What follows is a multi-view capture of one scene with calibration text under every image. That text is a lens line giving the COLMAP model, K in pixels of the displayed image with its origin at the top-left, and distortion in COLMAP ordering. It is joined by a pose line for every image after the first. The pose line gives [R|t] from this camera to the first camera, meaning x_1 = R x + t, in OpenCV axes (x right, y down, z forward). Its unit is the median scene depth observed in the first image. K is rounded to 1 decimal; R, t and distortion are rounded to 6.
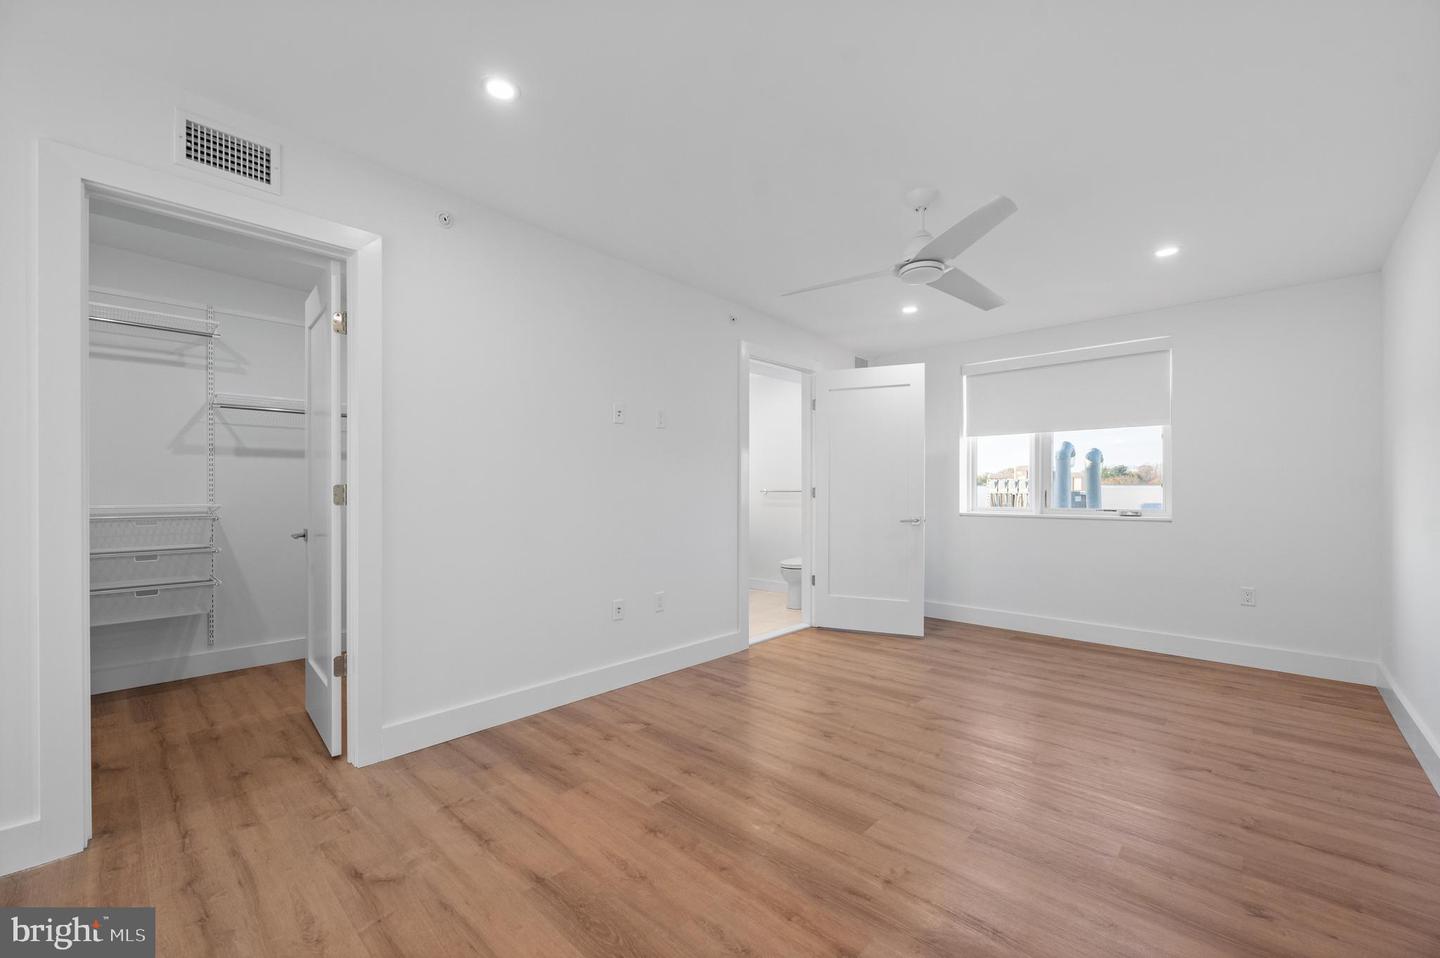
lens RADIAL K [[584.5, 0, 730.5], [0, 584.5, 489.8], [0, 0, 1]] dist [-0.002029, 0.000813]
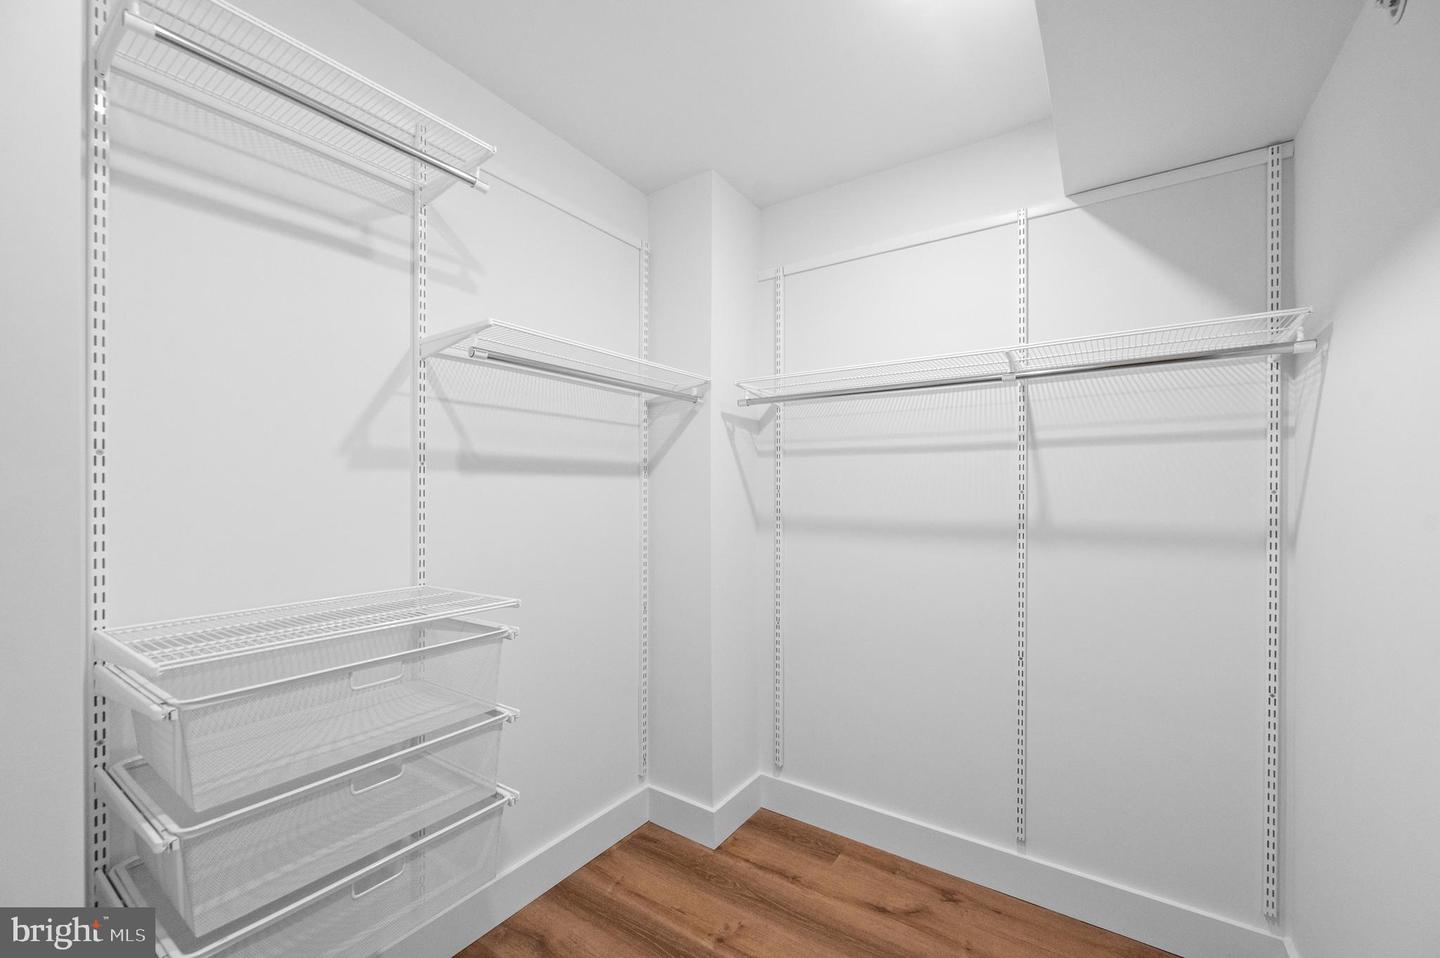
lens RADIAL K [[584.5, 0, 720.0], [0, 584.5, 485.6], [0, 0, 1]] dist [-0.002029, 0.000813]
pose [[0.990182, -0.002552, 0.139763, -0.724534], [0.005042, 0.999835, -0.017464, -0.039290], [-0.139695, 0.017998, 0.990031, 0.538779]]
